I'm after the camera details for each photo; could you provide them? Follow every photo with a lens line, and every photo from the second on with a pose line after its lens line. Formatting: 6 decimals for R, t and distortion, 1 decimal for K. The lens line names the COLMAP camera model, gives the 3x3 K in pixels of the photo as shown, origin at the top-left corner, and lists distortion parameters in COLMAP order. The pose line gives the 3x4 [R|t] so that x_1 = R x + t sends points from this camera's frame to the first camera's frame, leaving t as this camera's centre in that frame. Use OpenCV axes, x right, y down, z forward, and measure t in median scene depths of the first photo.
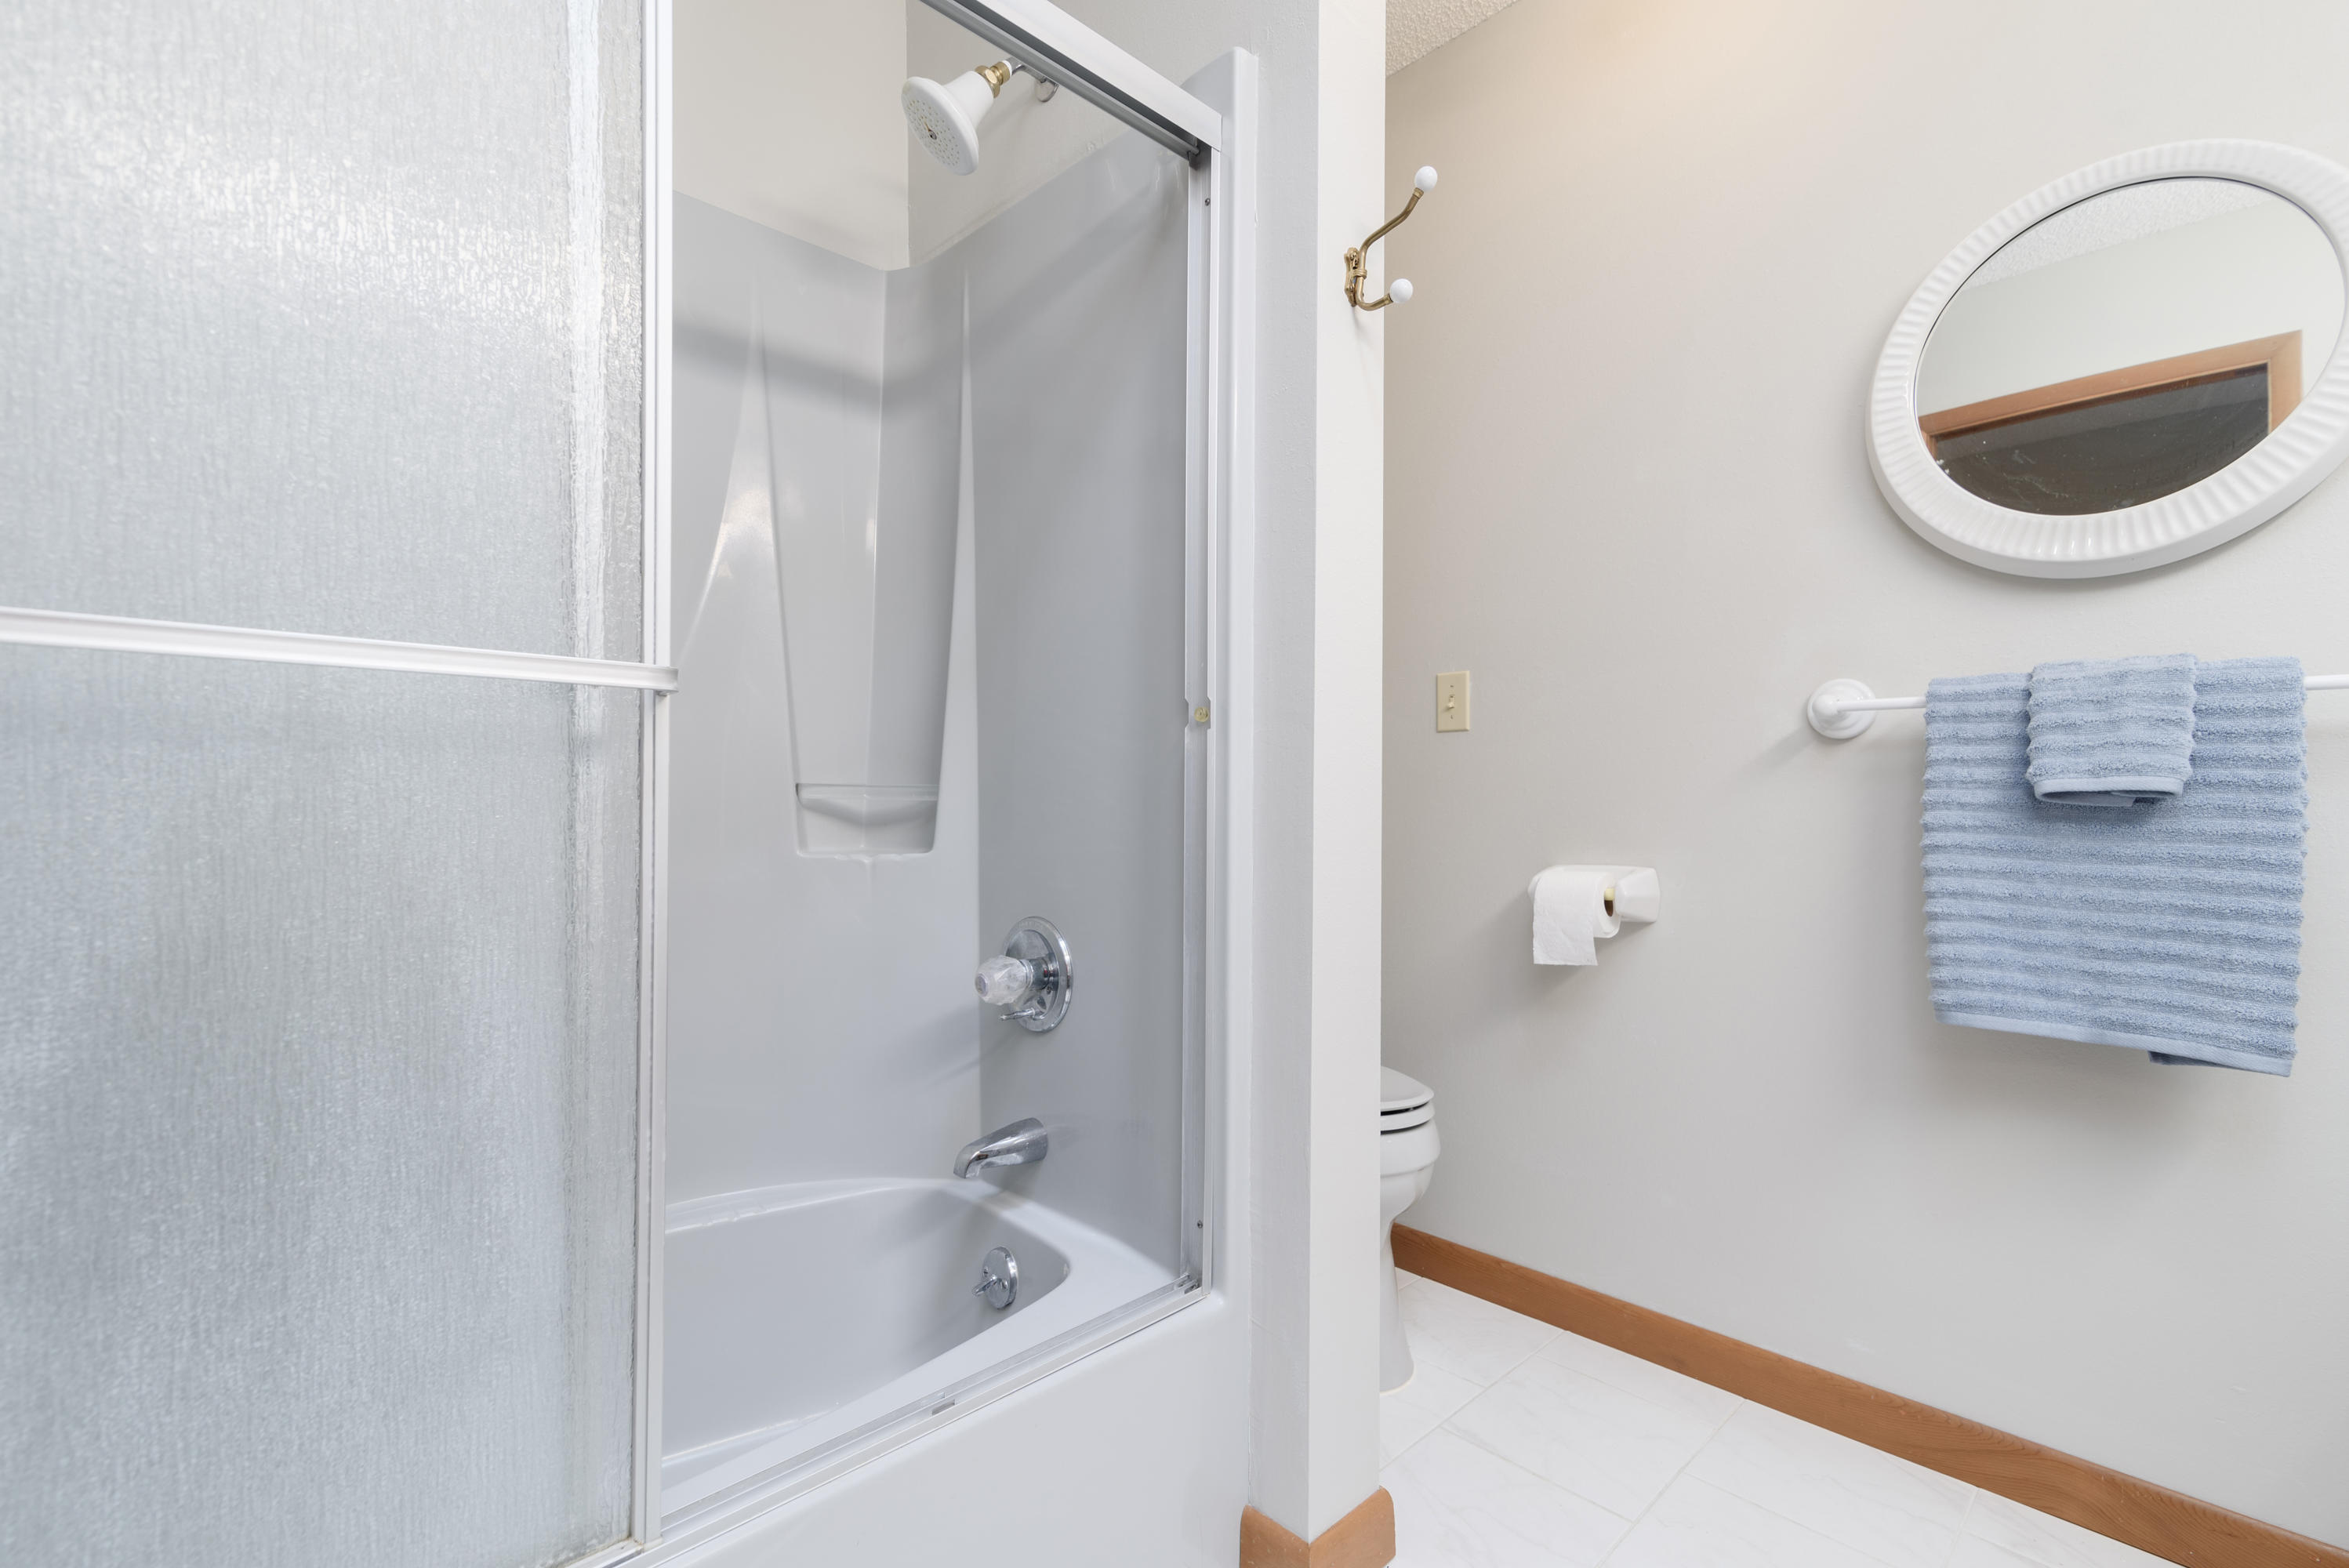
lens RADIAL K [[1063.3, 0, 1182.3], [0, 1063.3, 801.0], [0, 0, 1]] dist [0.011733, -0.001227]
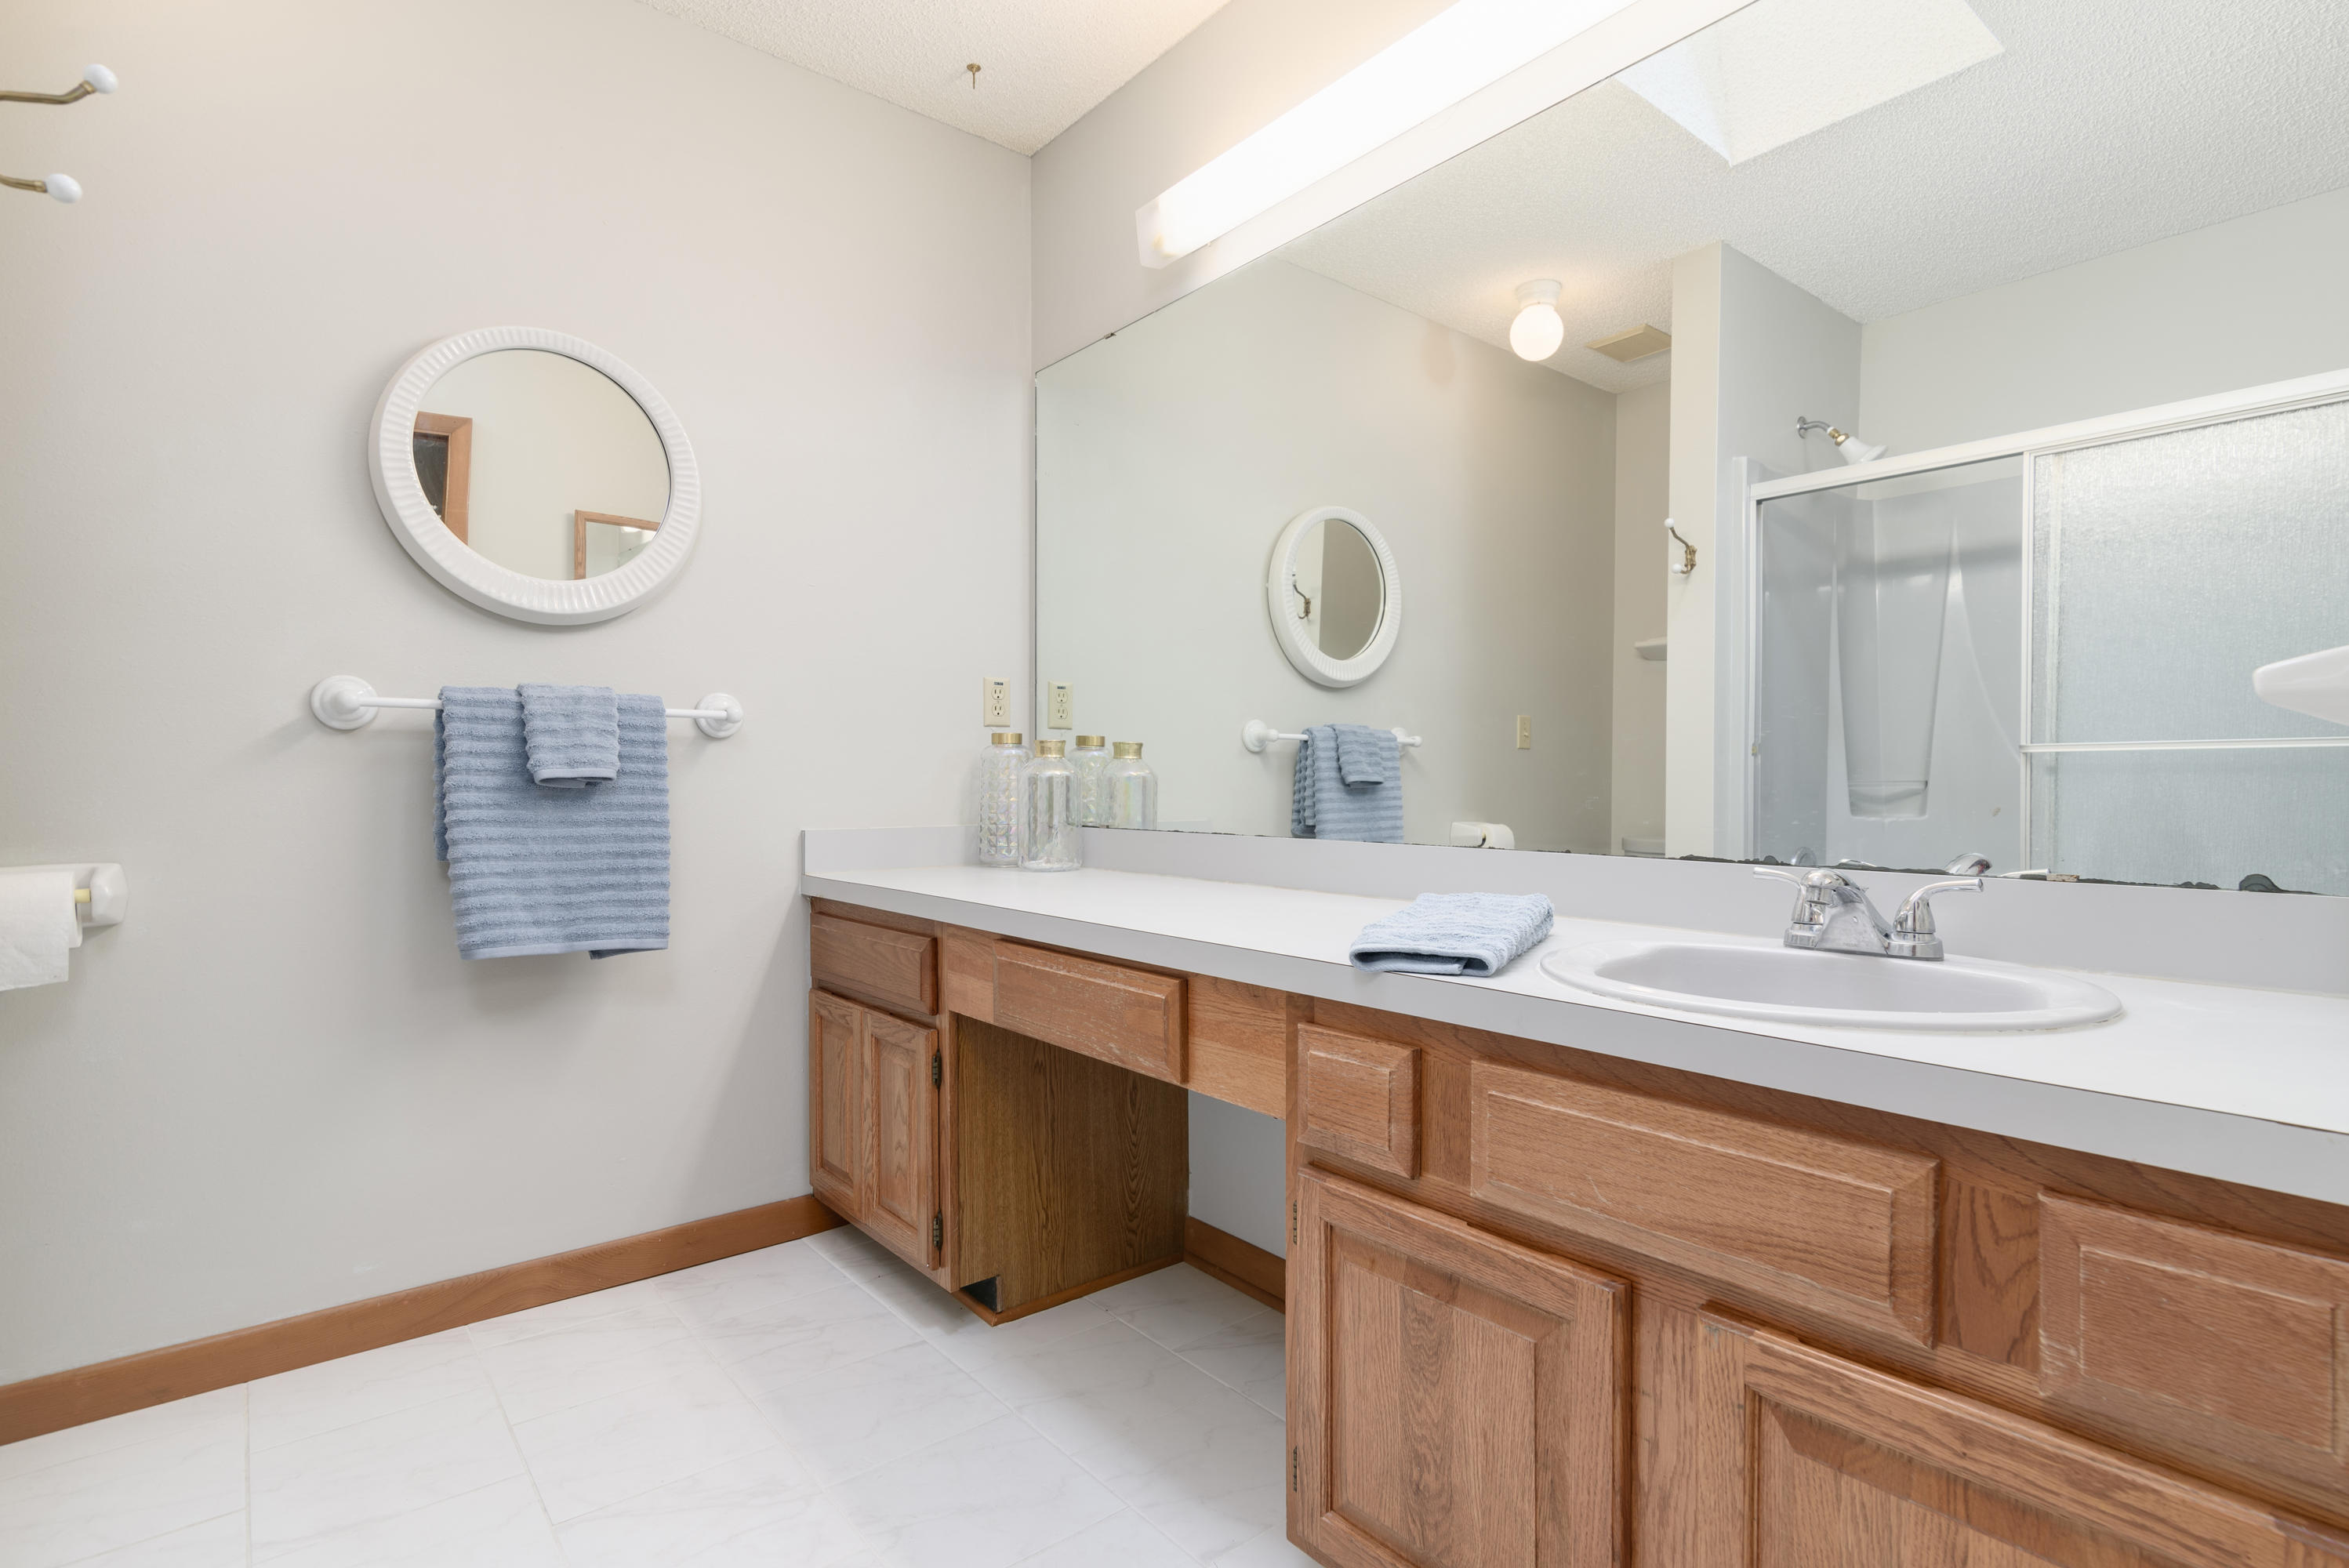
lens RADIAL K [[1229.1, 0, 1189.1], [0, 1229.1, 780.2], [0, 0, 1]] dist [-0.001892, 0.000039]
pose [[0.071034, -0.007176, 0.997448, -0.717314], [0.002756, 0.999972, 0.006998, -0.014226], [-0.997470, 0.002252, 0.071051, 0.047771]]
